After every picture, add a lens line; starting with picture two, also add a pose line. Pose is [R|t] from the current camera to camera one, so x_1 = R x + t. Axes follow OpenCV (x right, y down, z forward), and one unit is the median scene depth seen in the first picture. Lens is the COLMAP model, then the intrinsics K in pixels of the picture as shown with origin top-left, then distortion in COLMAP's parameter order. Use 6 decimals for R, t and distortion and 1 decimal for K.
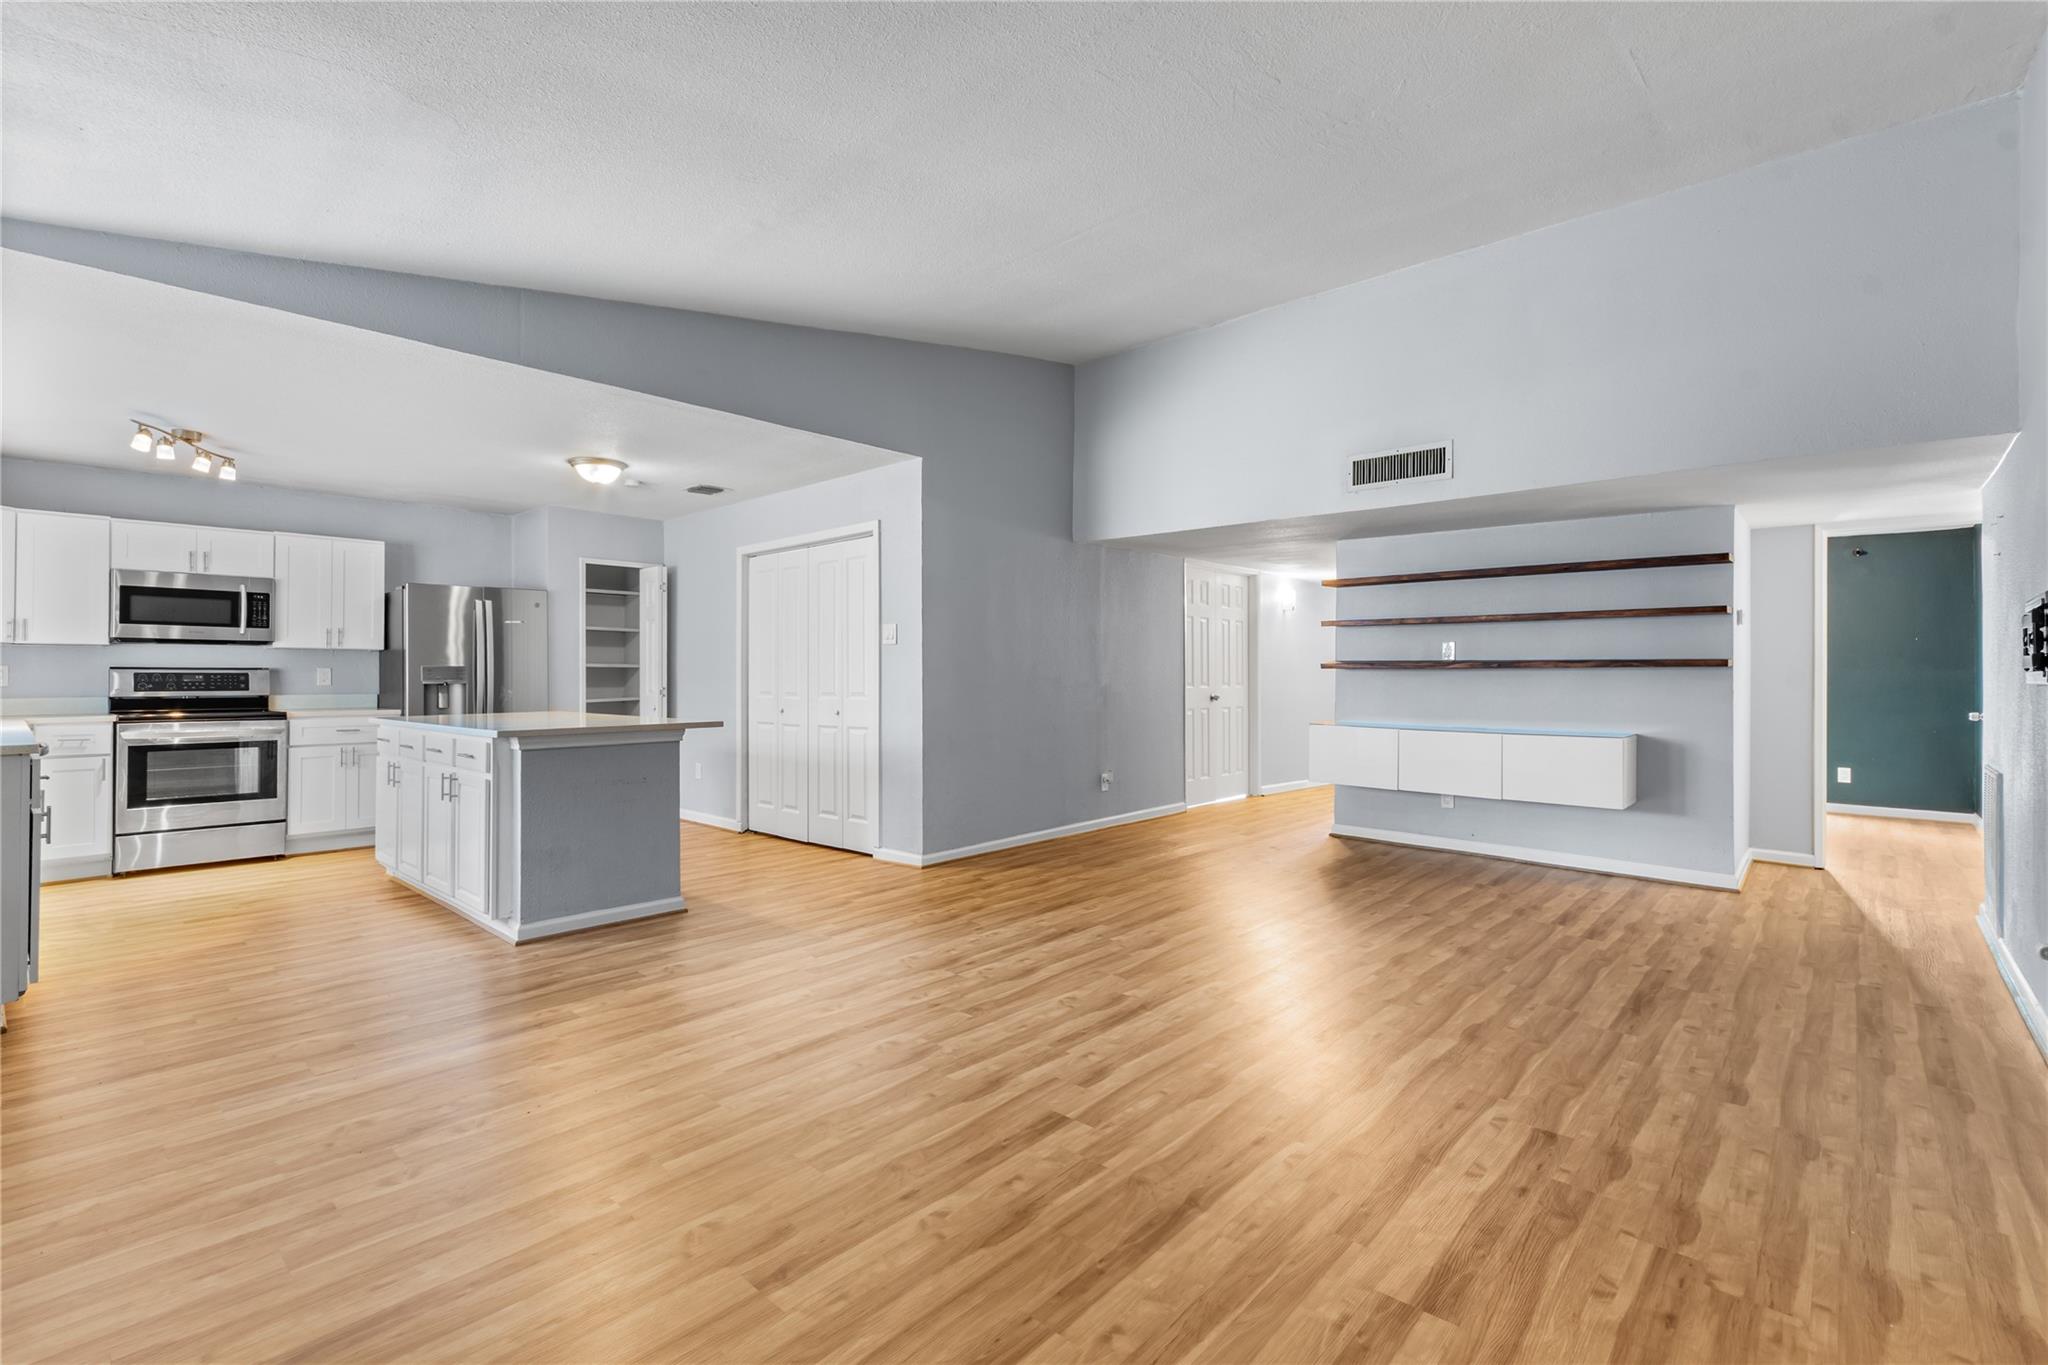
lens RADIAL K [[910.6, 0, 1028.7], [0, 910.6, 667.4], [0, 0, 1]] dist [0.000206, 0.000036]
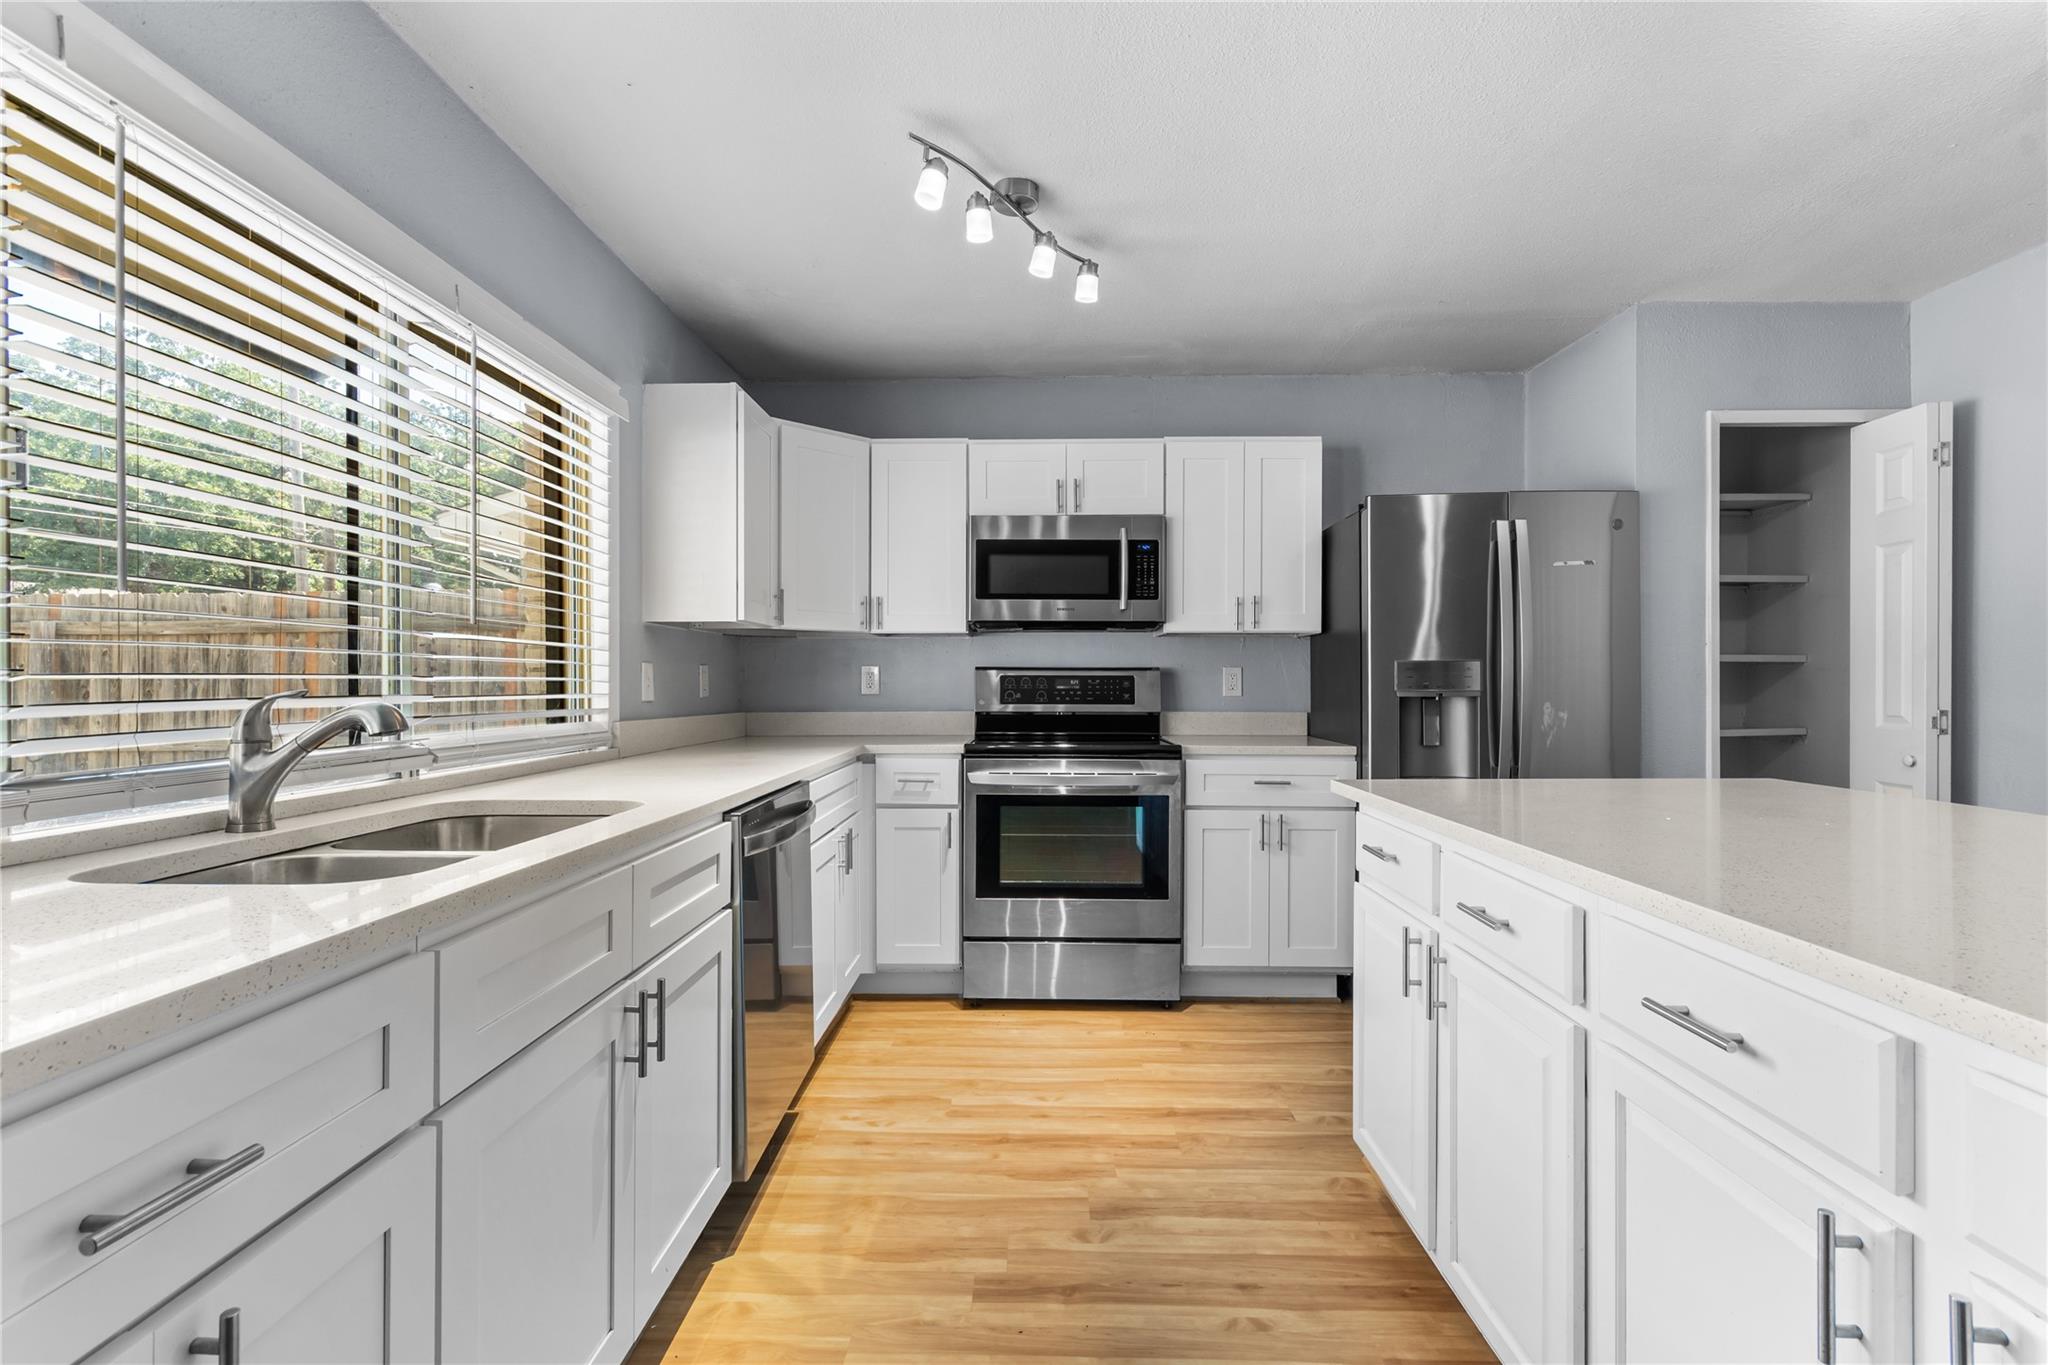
lens RADIAL K [[910.6, 0, 1027.3], [0, 910.6, 678.1], [0, 0, 1]] dist [0.000206, 0.000036]
pose [[0.649698, -0.000738, -0.760192, -0.458984], [0.004791, 0.999984, 0.003123, 0.005514], [0.760178, -0.005671, 0.649690, 0.574666]]
